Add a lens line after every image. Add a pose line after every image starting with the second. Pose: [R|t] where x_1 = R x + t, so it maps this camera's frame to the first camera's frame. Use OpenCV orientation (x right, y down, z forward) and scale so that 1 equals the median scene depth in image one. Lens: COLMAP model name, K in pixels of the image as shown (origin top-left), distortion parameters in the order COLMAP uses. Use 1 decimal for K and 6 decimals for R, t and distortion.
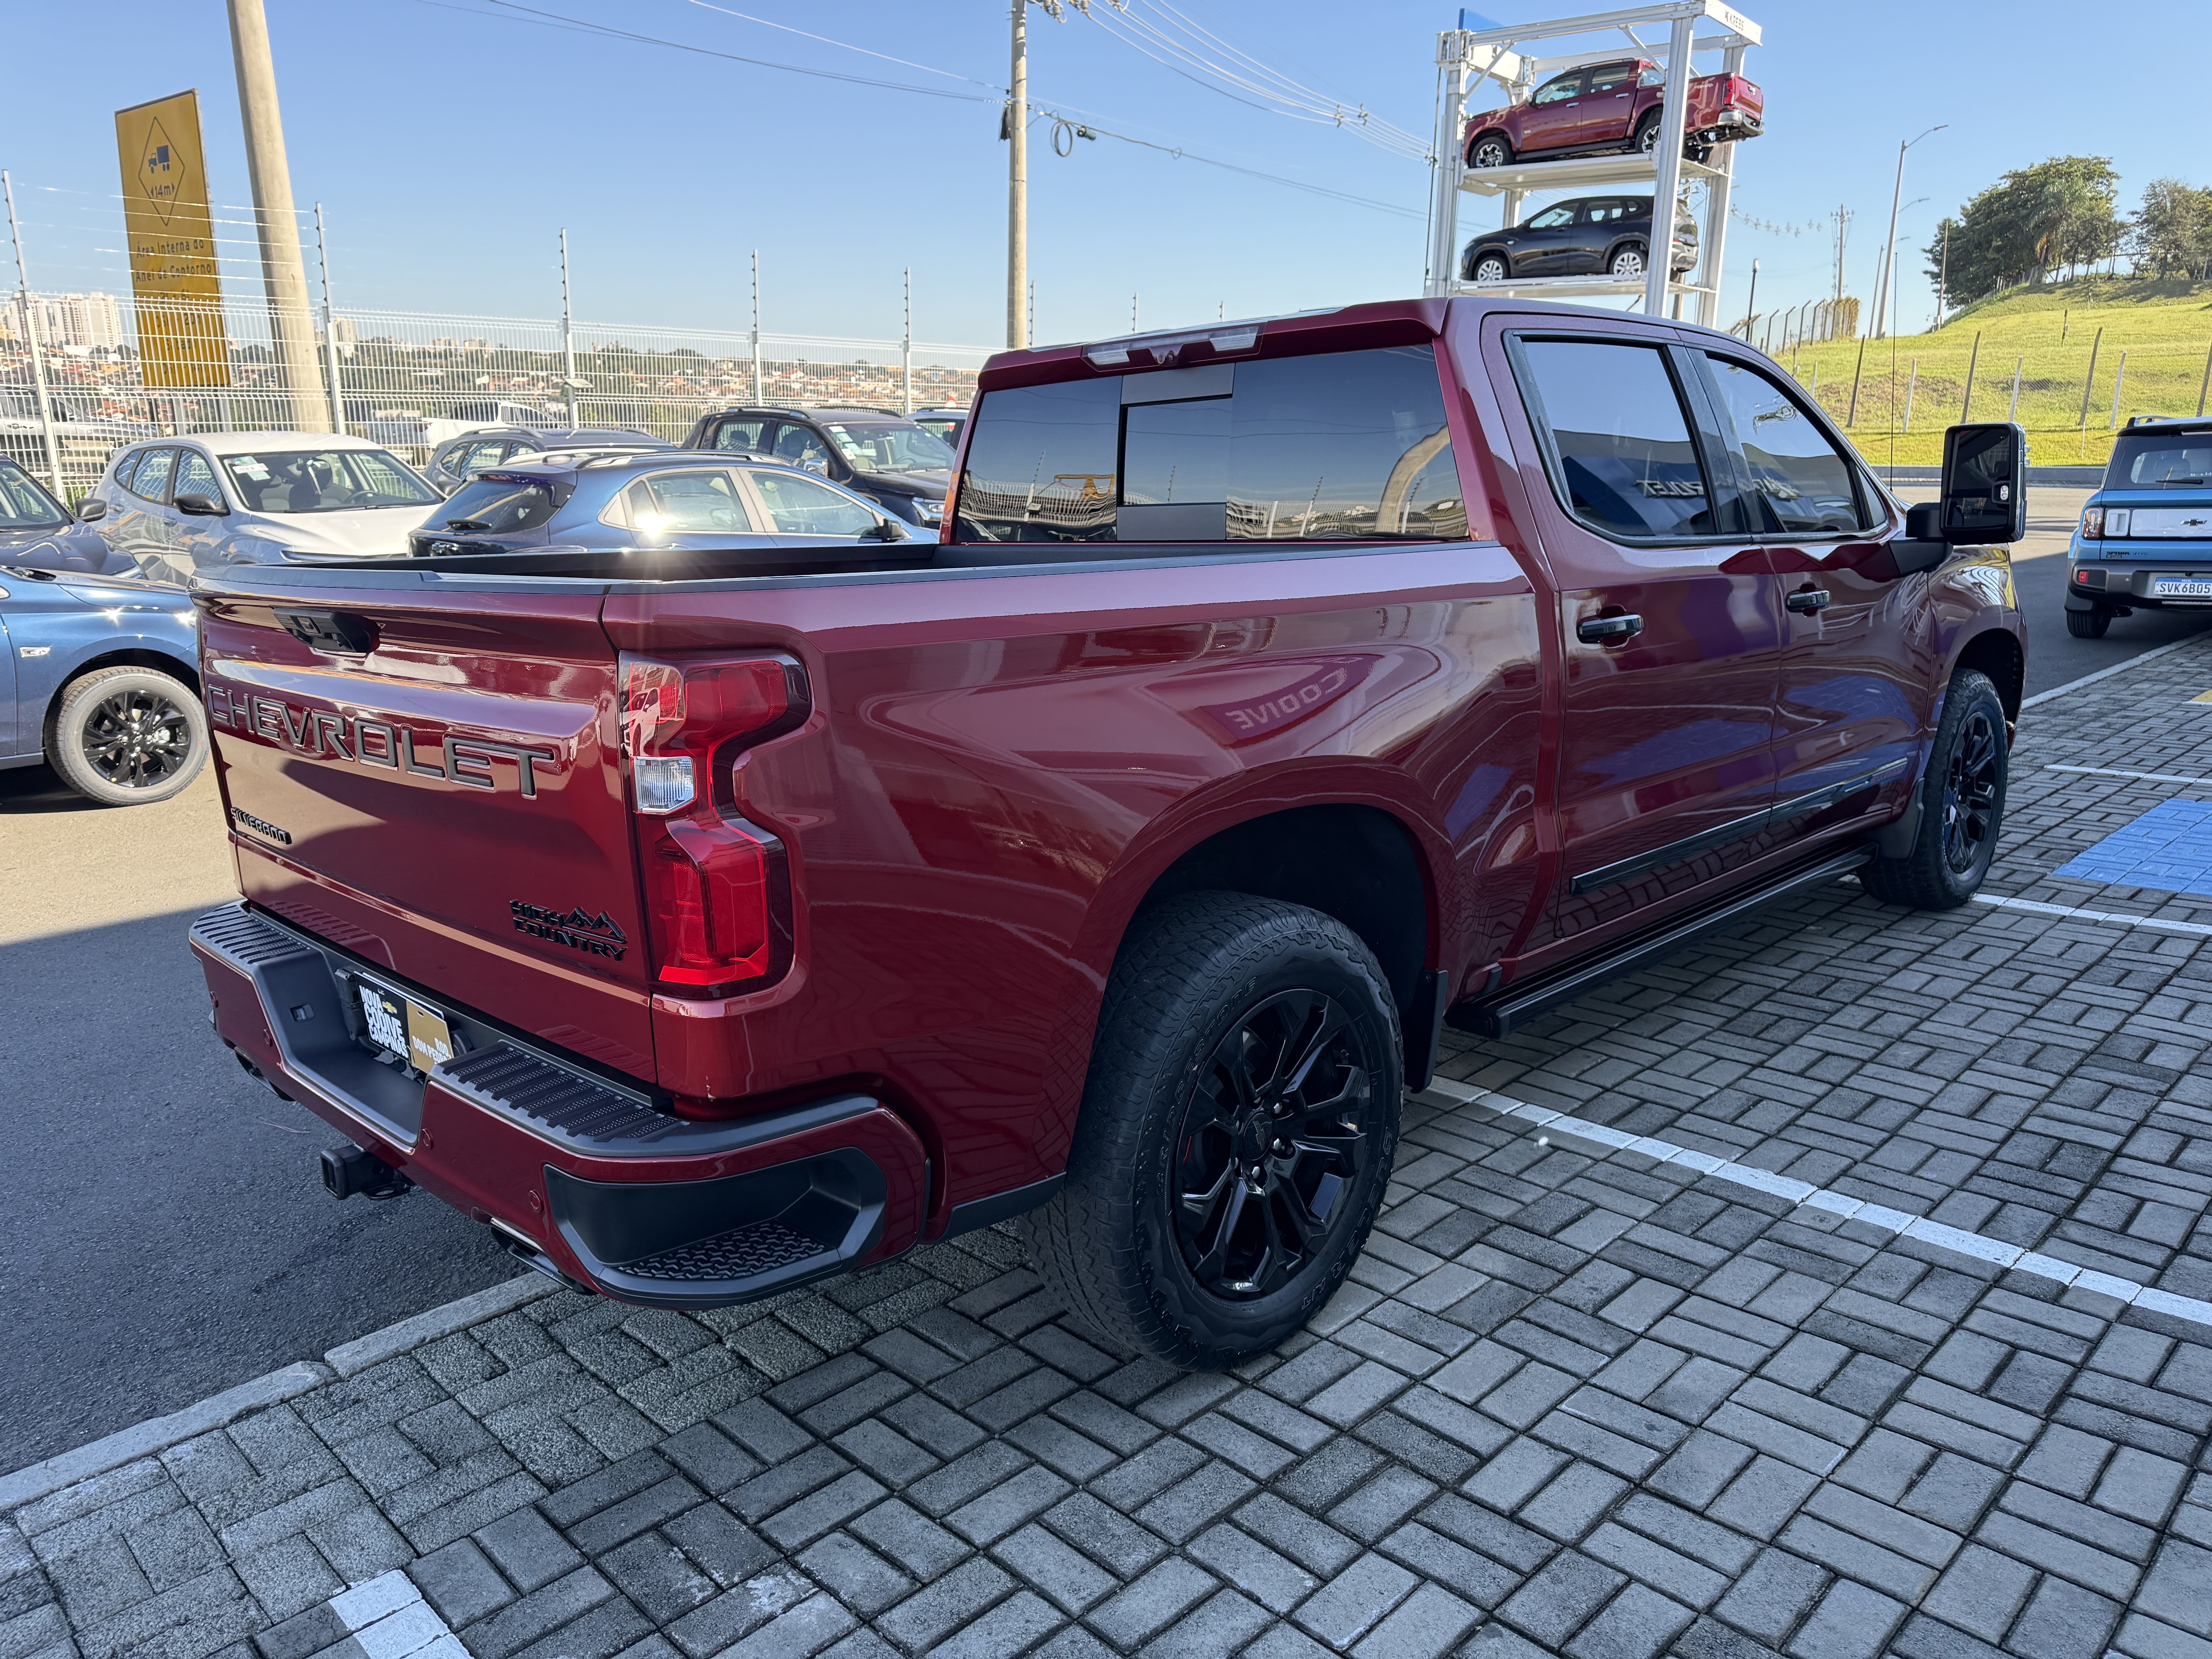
lens RADIAL K [[1554.3, 0, 1106.0], [0, 1554.3, 829.5], [0, 0, 1]] dist [-0.000150, -0.004714]
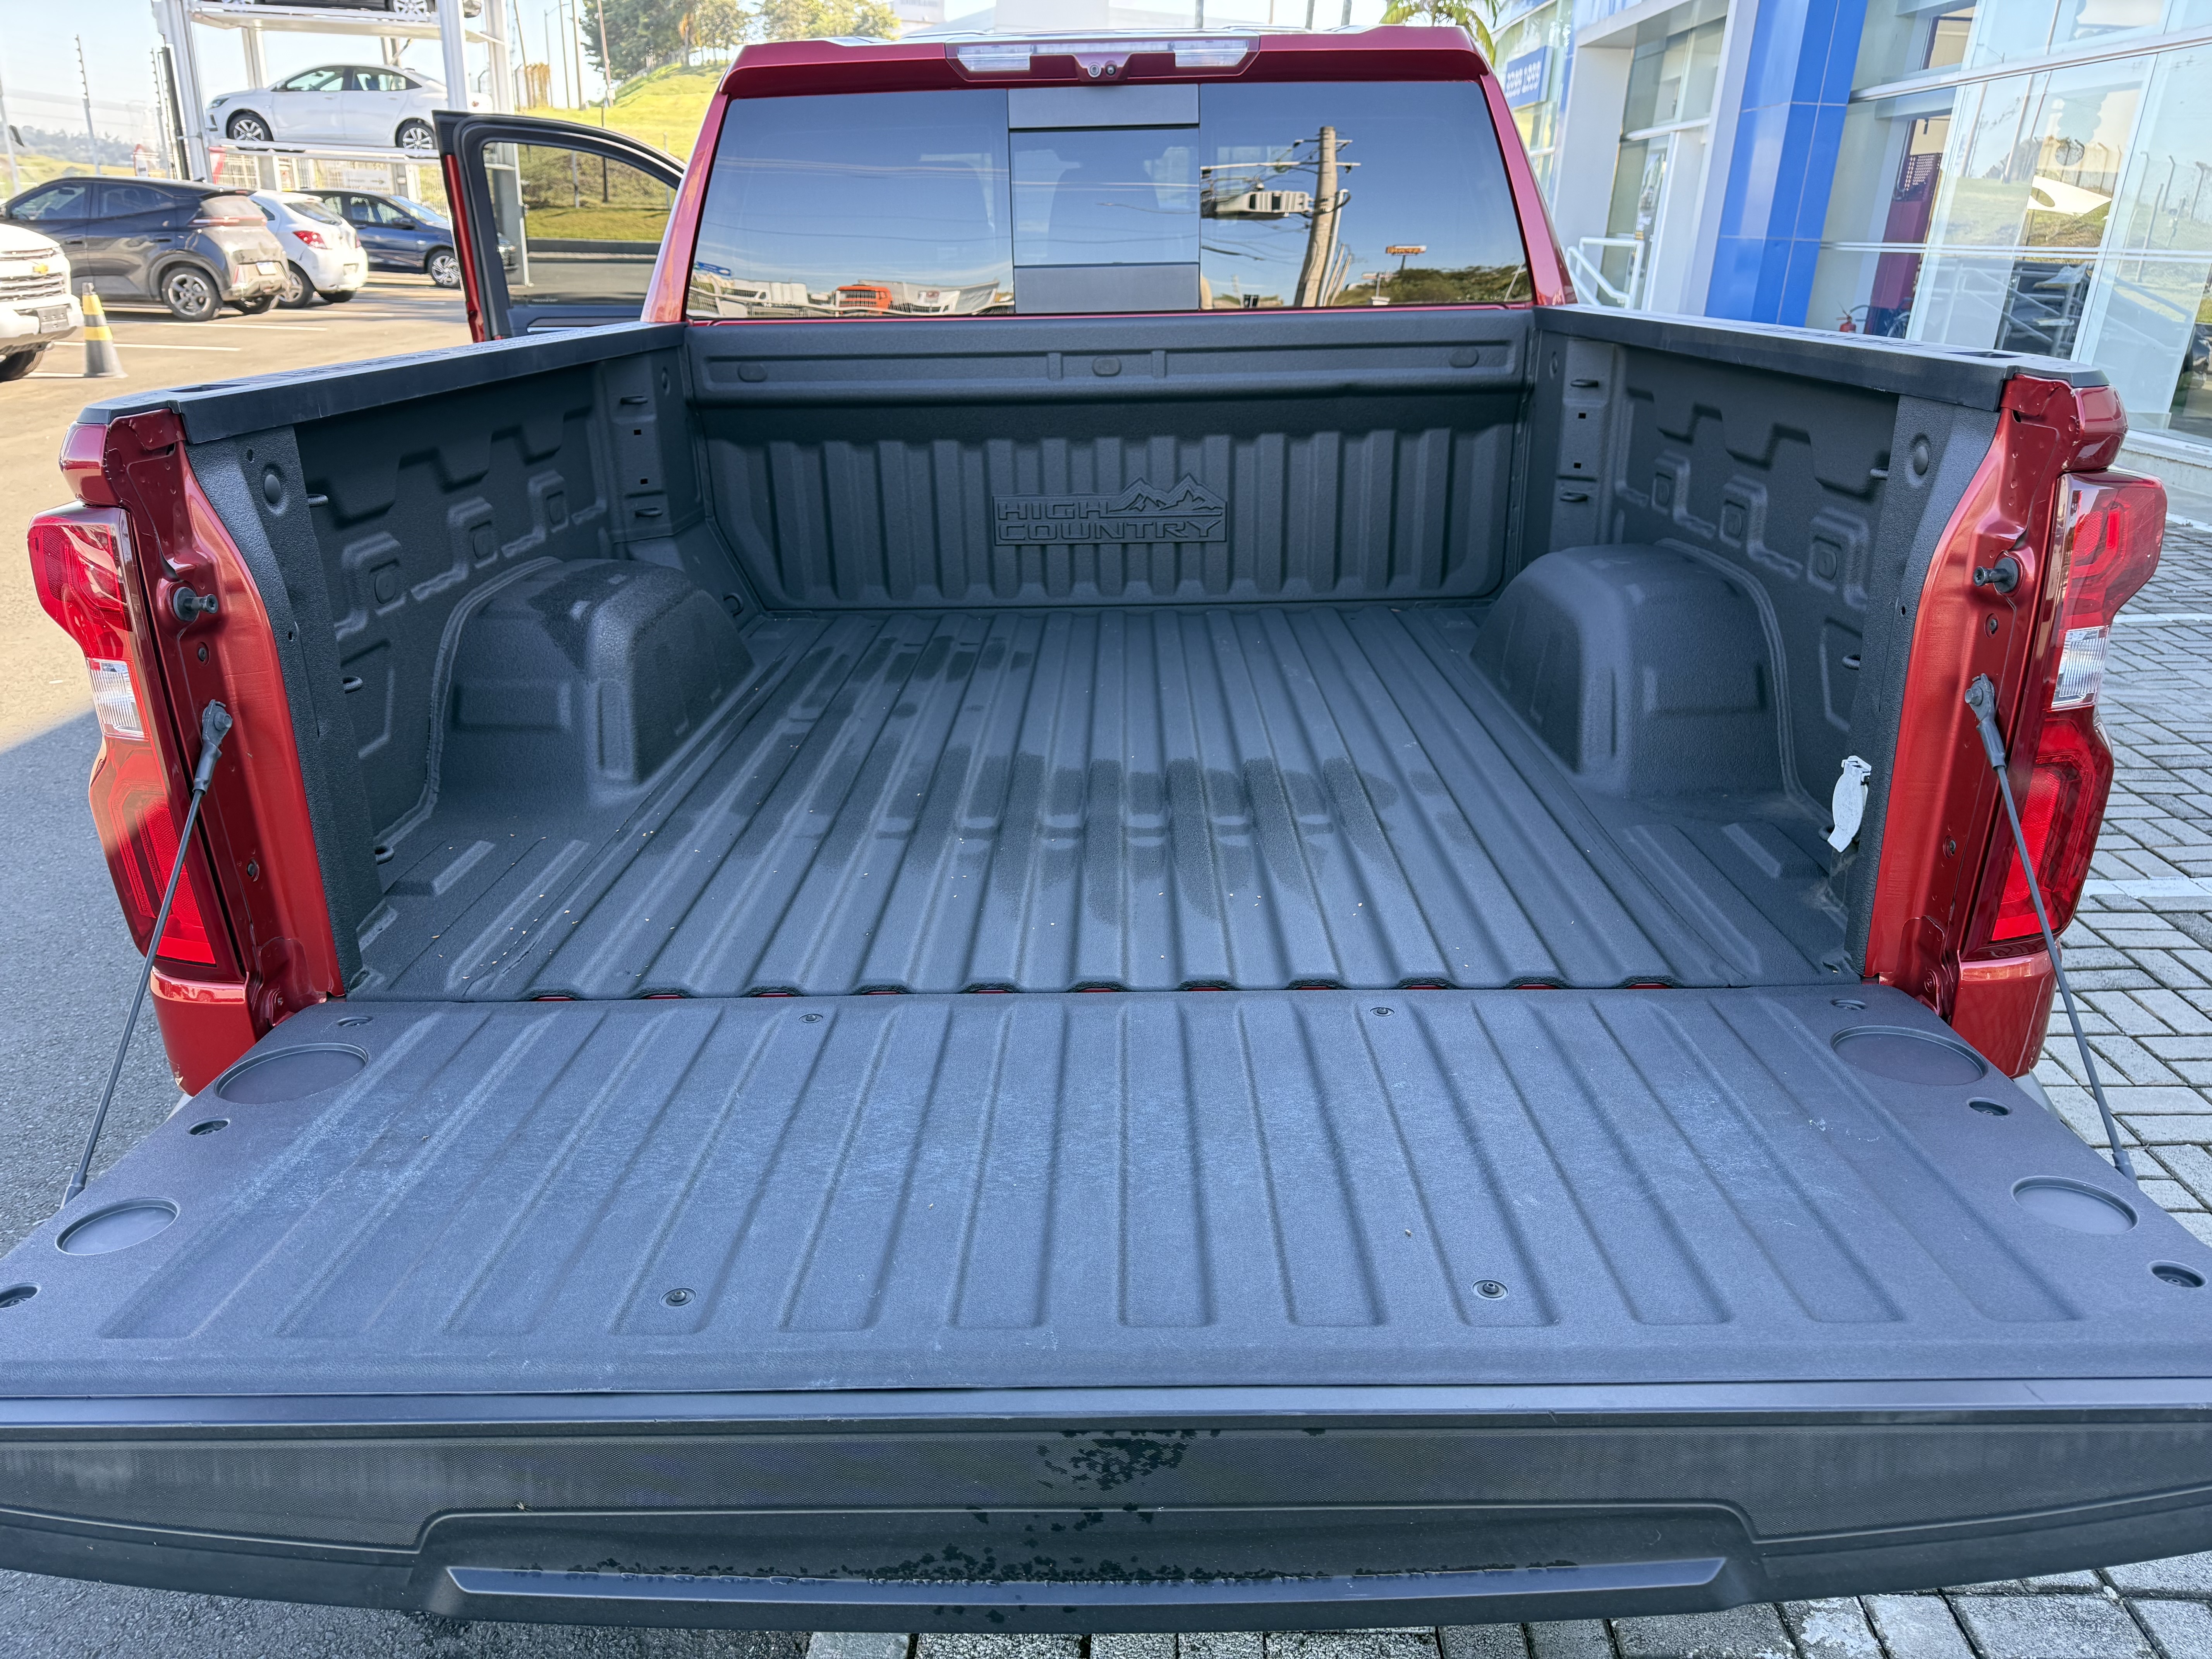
lens RADIAL K [[1575.6, 0, 1094.4], [0, 1575.6, 834.6], [0, 0, 1]] dist [-0.010061, -0.003314]
pose [[0.718233, -0.229581, 0.656836, -0.078853], [0.141482, 0.972464, 0.185195, -0.010462], [-0.681267, -0.040083, 0.730937, 0.056221]]
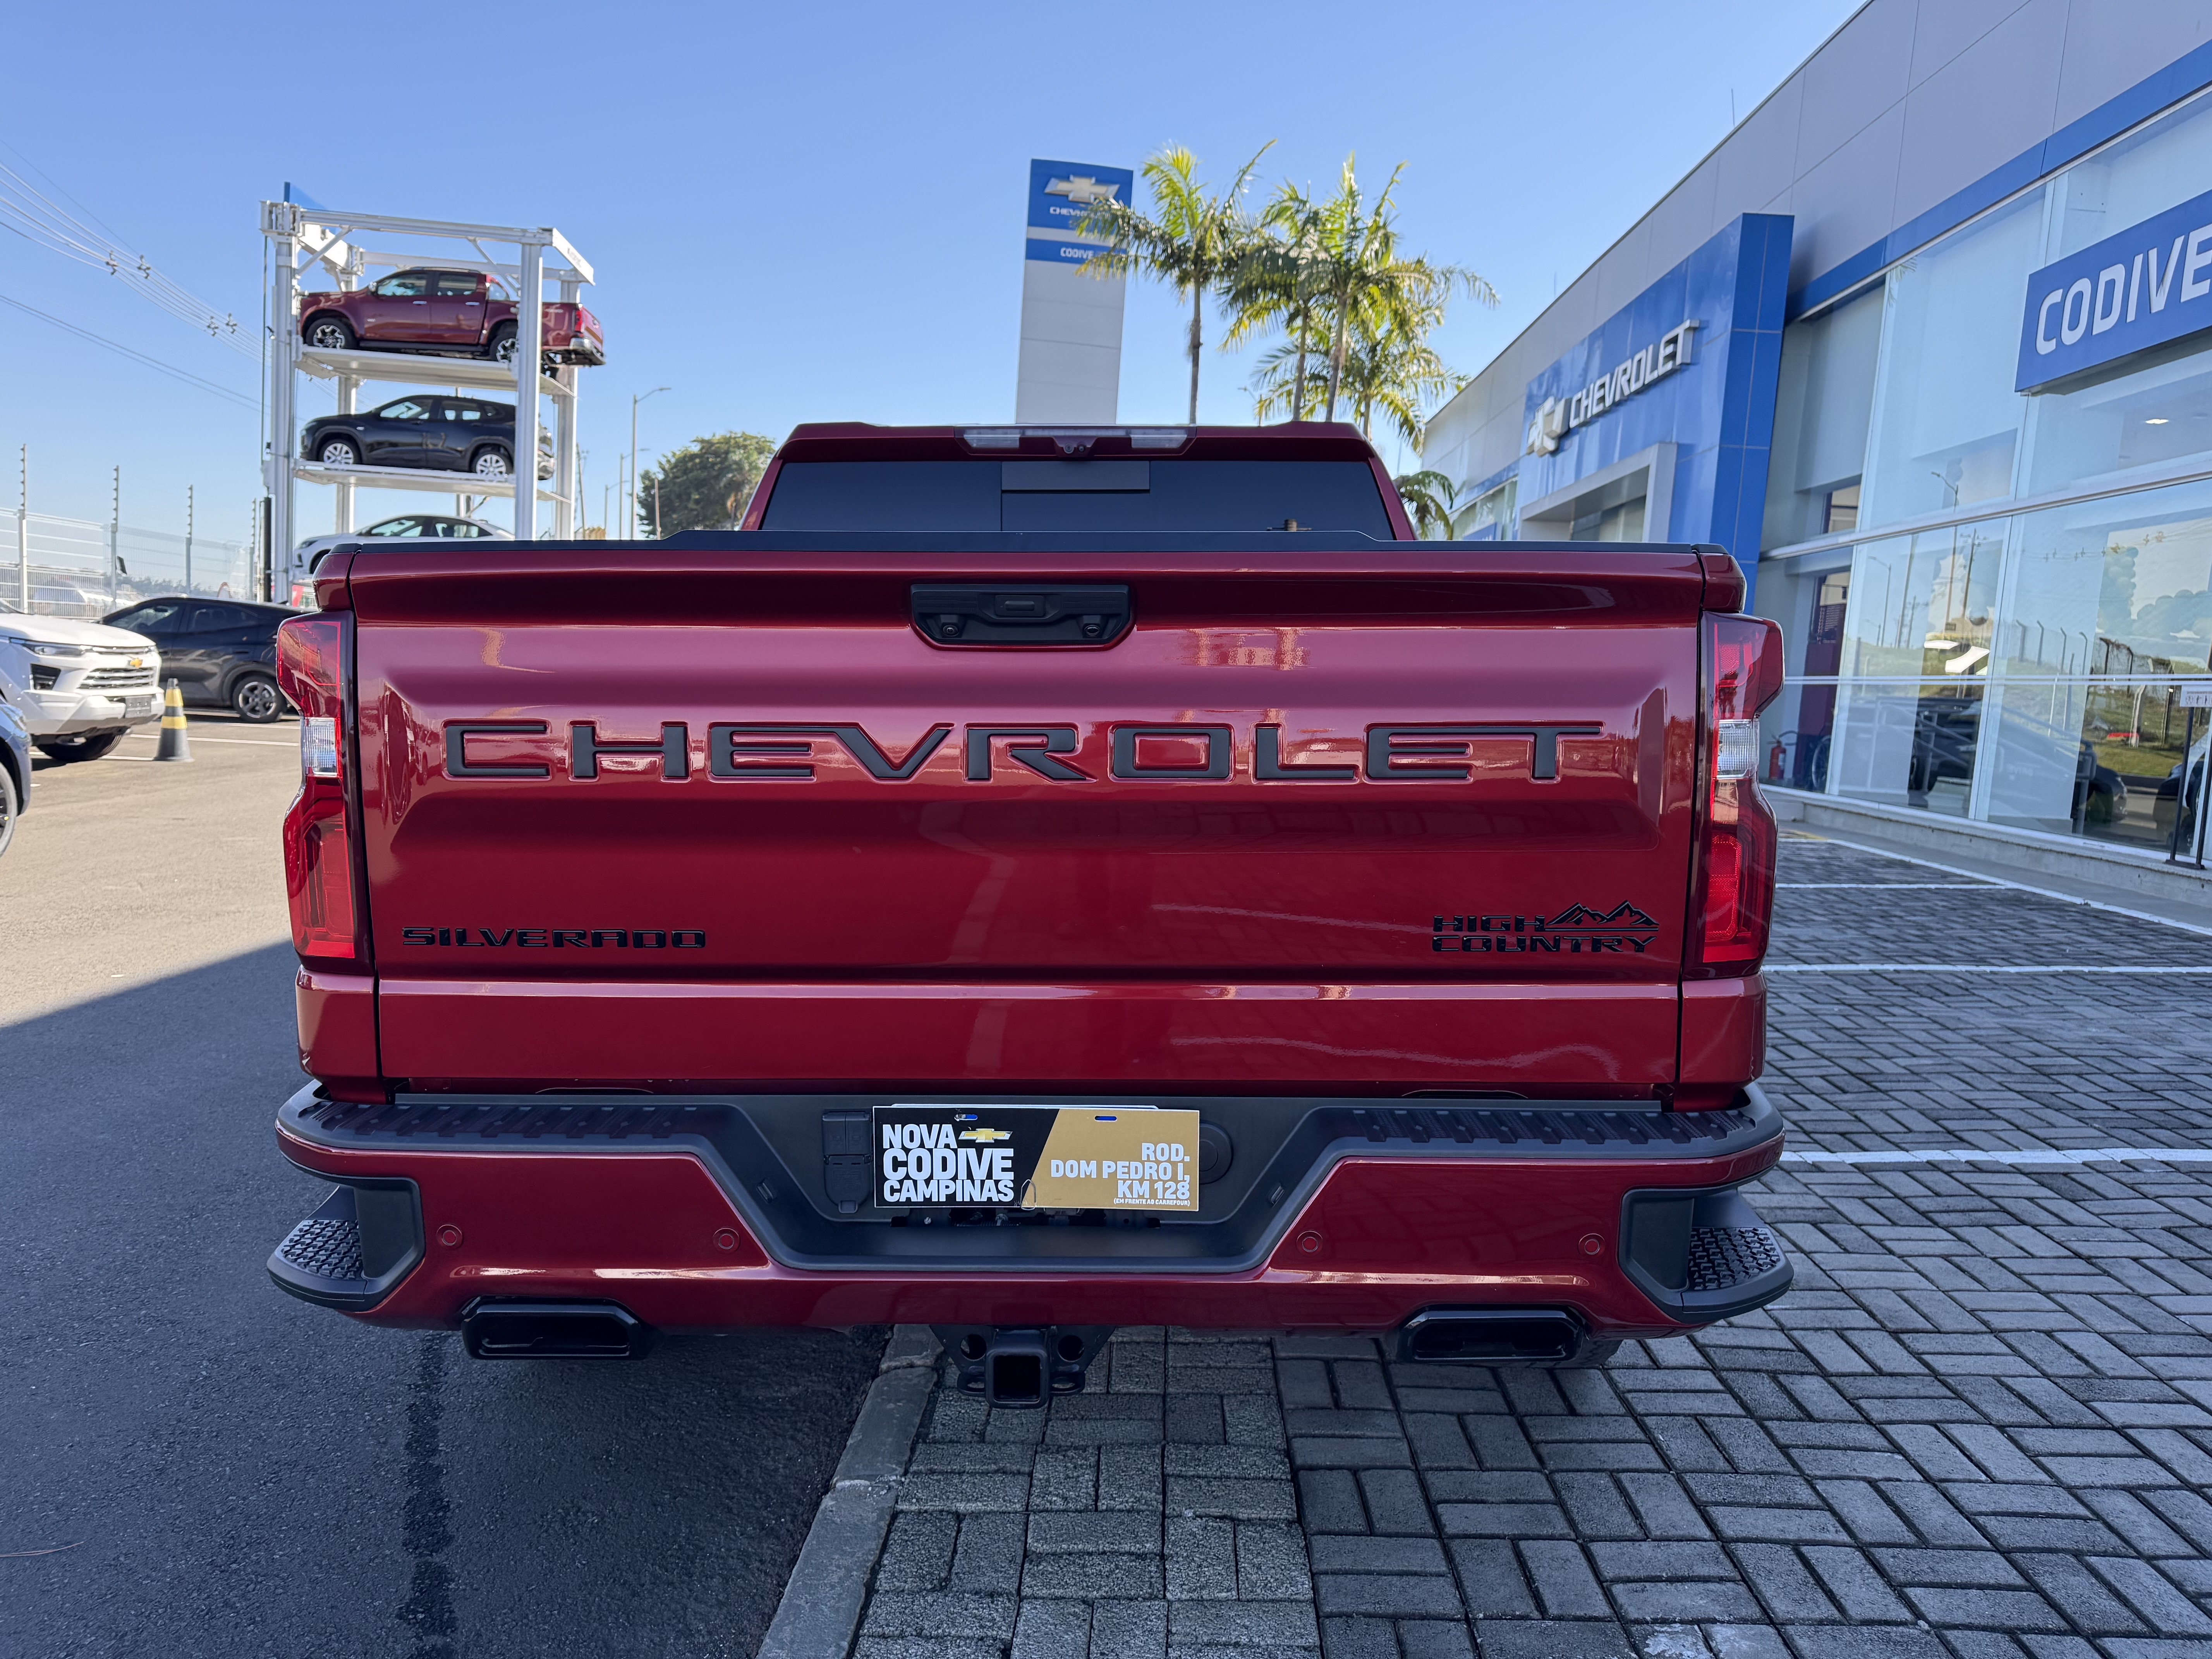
lens RADIAL K [[1577.7, 0, 1093.4], [0, 1577.7, 819.1], [0, 0, 1]] dist [0.004065, -0.030090]
pose [[0.720318, -0.020915, 0.693329, -0.091402], [0.120134, 0.988202, -0.095001, 0.004253], [-0.683162, 0.151723, 0.714332, 0.041430]]
